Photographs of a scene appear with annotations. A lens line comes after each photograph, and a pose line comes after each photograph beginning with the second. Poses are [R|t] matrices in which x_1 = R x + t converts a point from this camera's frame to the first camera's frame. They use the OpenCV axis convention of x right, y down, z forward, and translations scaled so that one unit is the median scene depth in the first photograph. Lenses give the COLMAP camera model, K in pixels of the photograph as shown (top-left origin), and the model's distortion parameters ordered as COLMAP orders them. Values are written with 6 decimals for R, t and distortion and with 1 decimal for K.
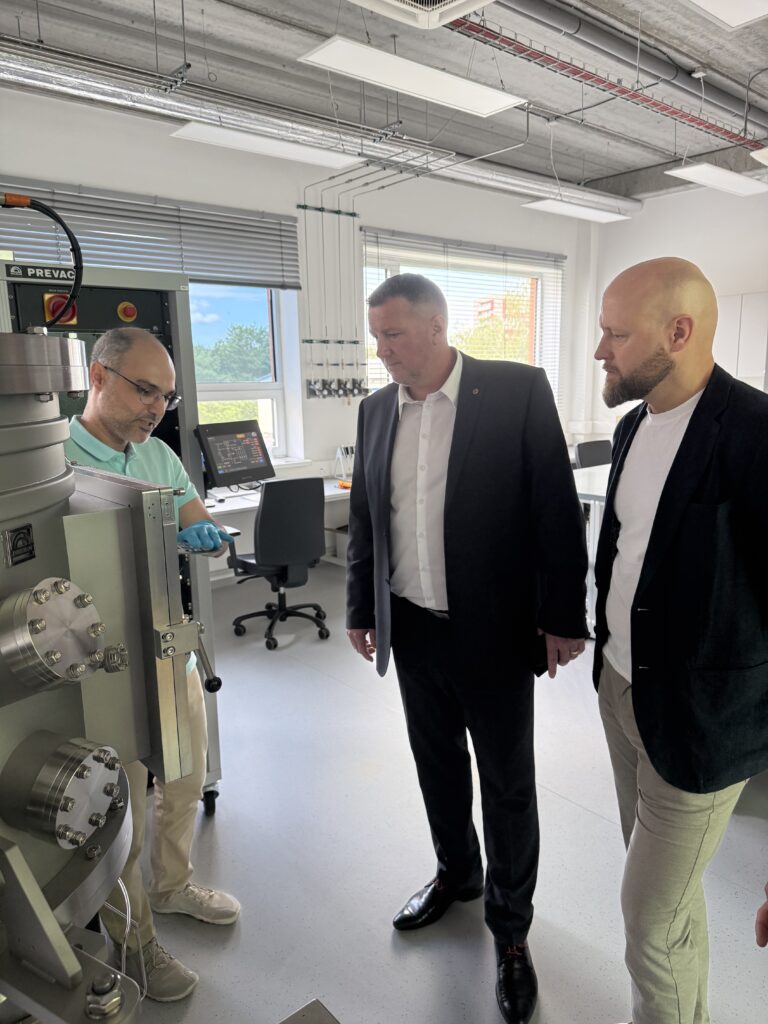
lens RADIAL K [[725.8, 0, 384.0], [0, 725.8, 512.0], [0, 0, 1]] dist [0.094034, -0.202001]
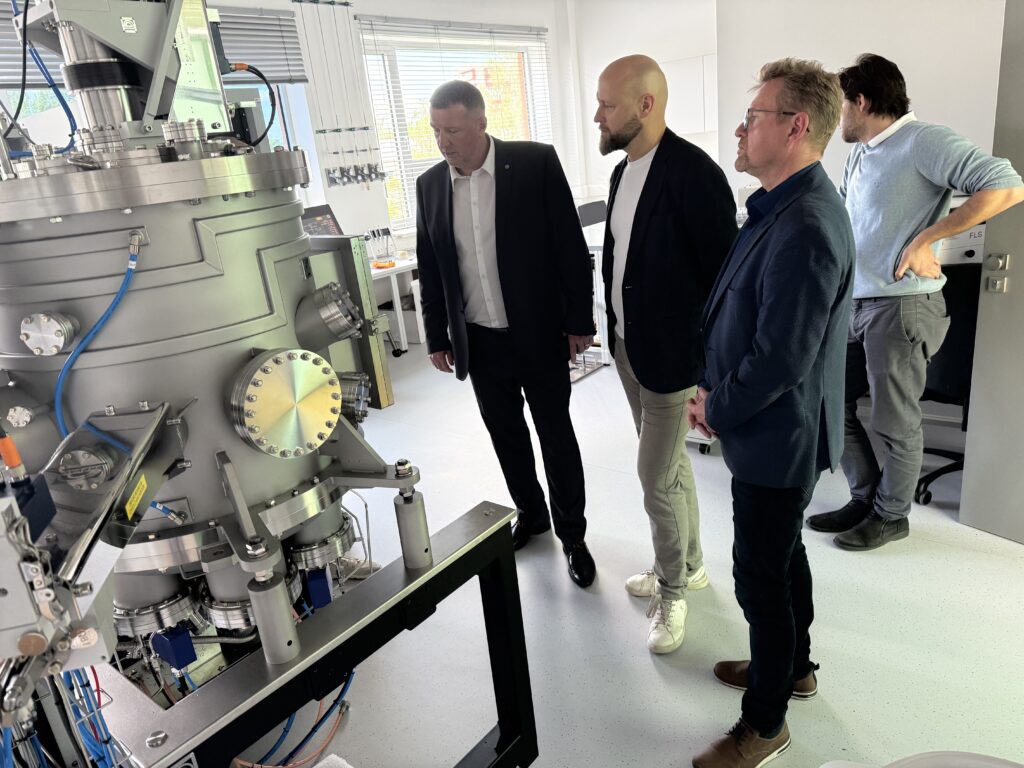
lens RADIAL K [[725.8, 0, 523.1], [0, 725.8, 384.1], [0, 0, 1]] dist [0.094034, -0.202001]
pose [[0.977265, -0.137893, 0.161057, -0.040837], [0.117249, 0.984378, 0.131349, 0.021034], [-0.176653, -0.109479, 0.978166, -0.132577]]
